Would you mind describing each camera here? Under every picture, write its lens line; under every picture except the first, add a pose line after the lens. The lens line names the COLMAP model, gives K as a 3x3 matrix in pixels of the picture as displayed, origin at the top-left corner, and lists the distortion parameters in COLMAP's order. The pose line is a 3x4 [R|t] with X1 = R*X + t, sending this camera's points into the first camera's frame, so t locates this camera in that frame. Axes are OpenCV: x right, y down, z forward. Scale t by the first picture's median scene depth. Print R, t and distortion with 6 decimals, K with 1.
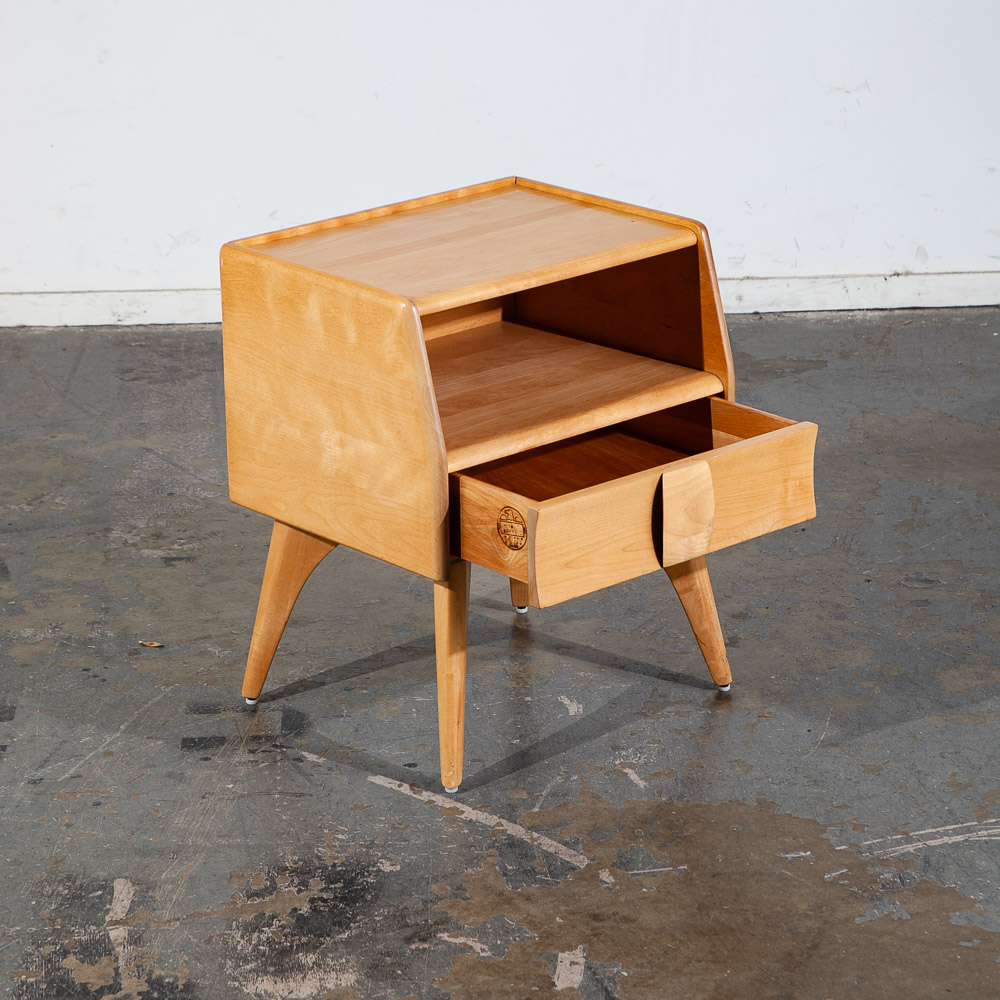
lens RADIAL K [[3228.6, 0, 491.6], [0, 3228.6, 442.5], [0, 0, 1]] dist [0.433021, 0.000000]
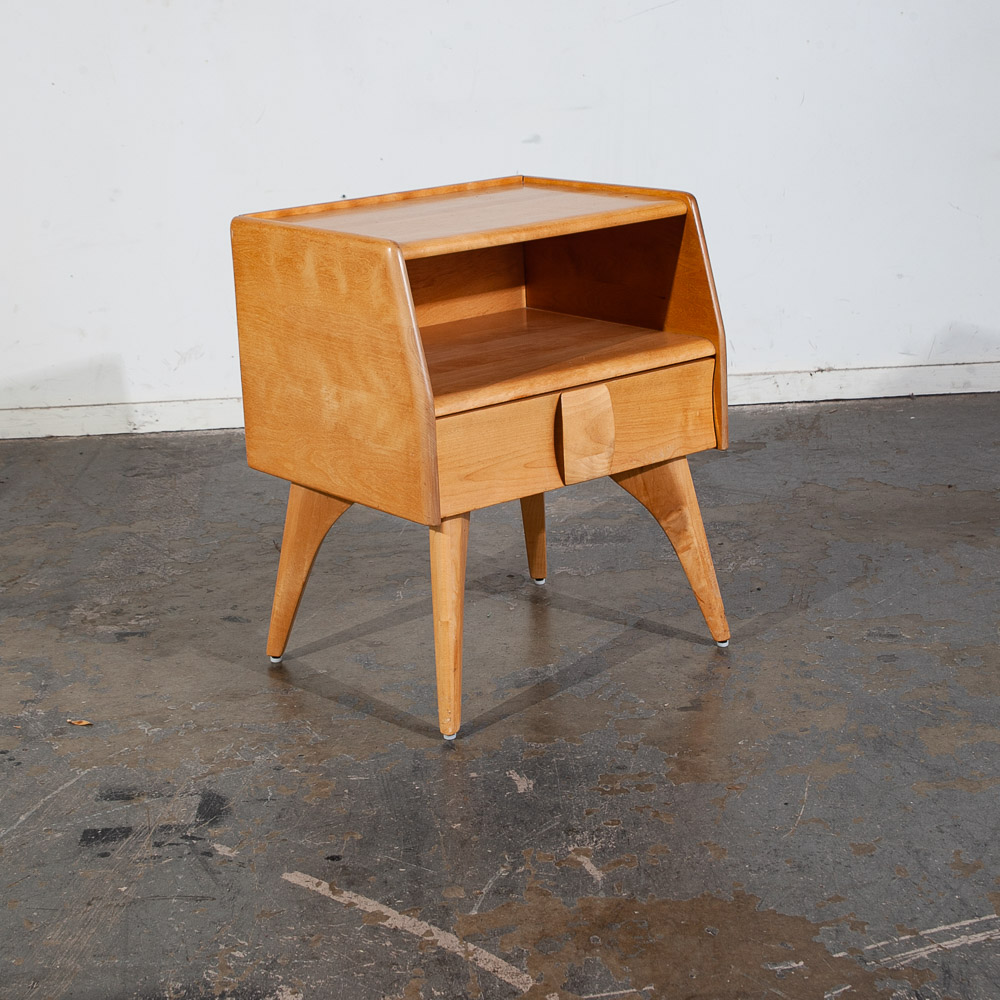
lens RADIAL K [[1996.2, 0, 492.4], [0, 1996.2, 432.7], [0, 0, 1]] dist [0.037637, 0.000000]
pose [[0.999557, -0.026983, -0.012547, 0.027054], [0.026012, 0.997066, -0.071987, 0.024766], [0.014452, 0.071629, 0.997327, 0.448328]]
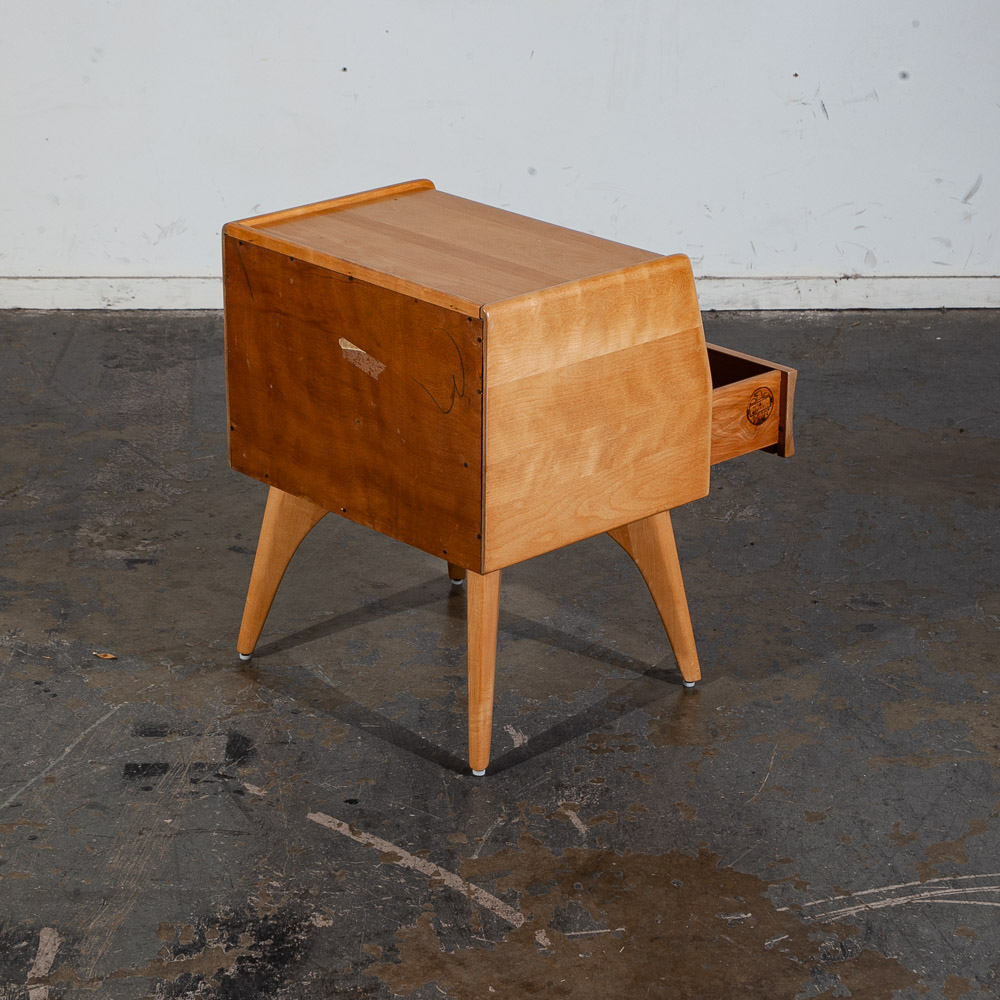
lens RADIAL K [[2701.8, 0, 474.6], [0, 2701.8, 454.3], [0, 0, 1]] dist [0.196605, 0.000000]
pose [[0.999744, 0.021987, -0.005376, 0.014578], [-0.021744, 0.998893, 0.041702, -0.041547], [0.006287, -0.041574, 0.999116, 0.171872]]
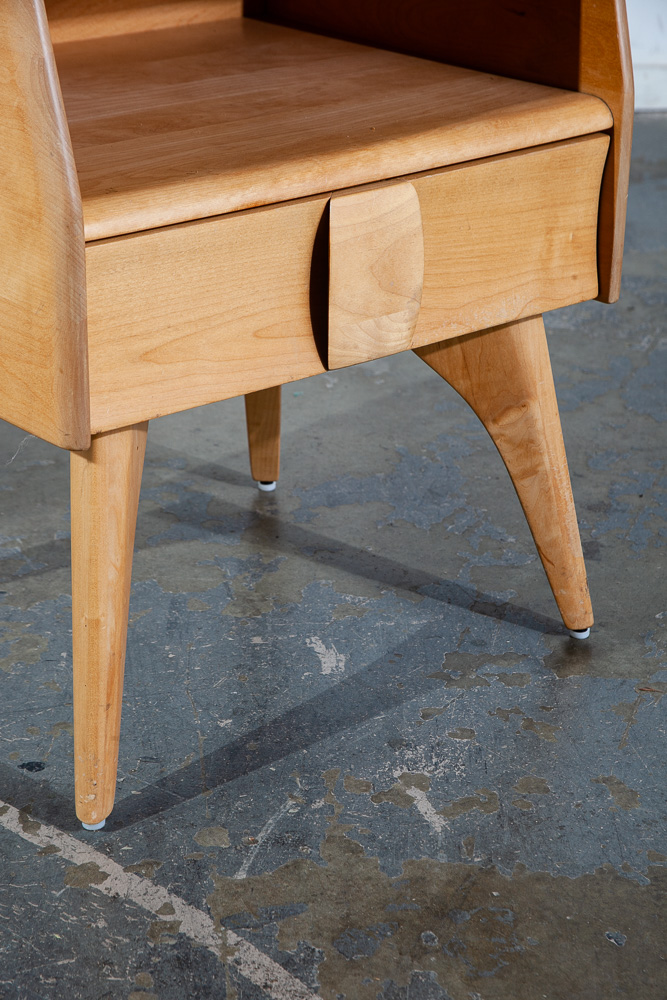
lens RADIAL K [[2304.3, 0, 326.5], [0, 2304.3, 502.1], [0, 0, 1]] dist [0.441176, 0.000000]
pose [[0.999281, 0.037806, -0.002945, 0.025426], [-0.037437, 0.995931, 0.081973, 0.017829], [0.006033, -0.081804, 0.996630, 0.588156]]
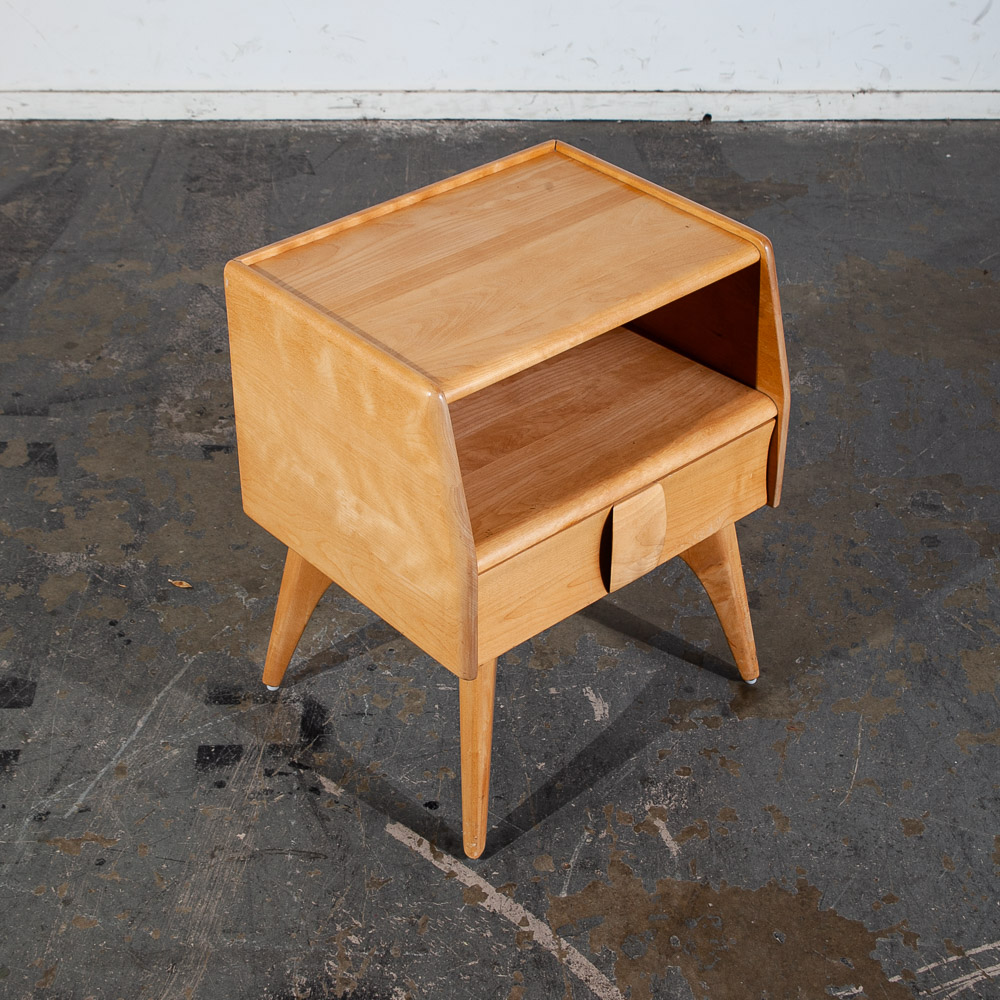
lens RADIAL K [[1801.3, 0, 500.7], [0, 1801.3, 437.8], [0, 0, 1]] dist [0.022307, 0.000000]
pose [[0.999686, 0.023126, 0.009625, -0.011993], [-0.024839, 0.964804, 0.261793, -0.143008], [-0.003232, -0.261950, 0.965076, 0.505864]]
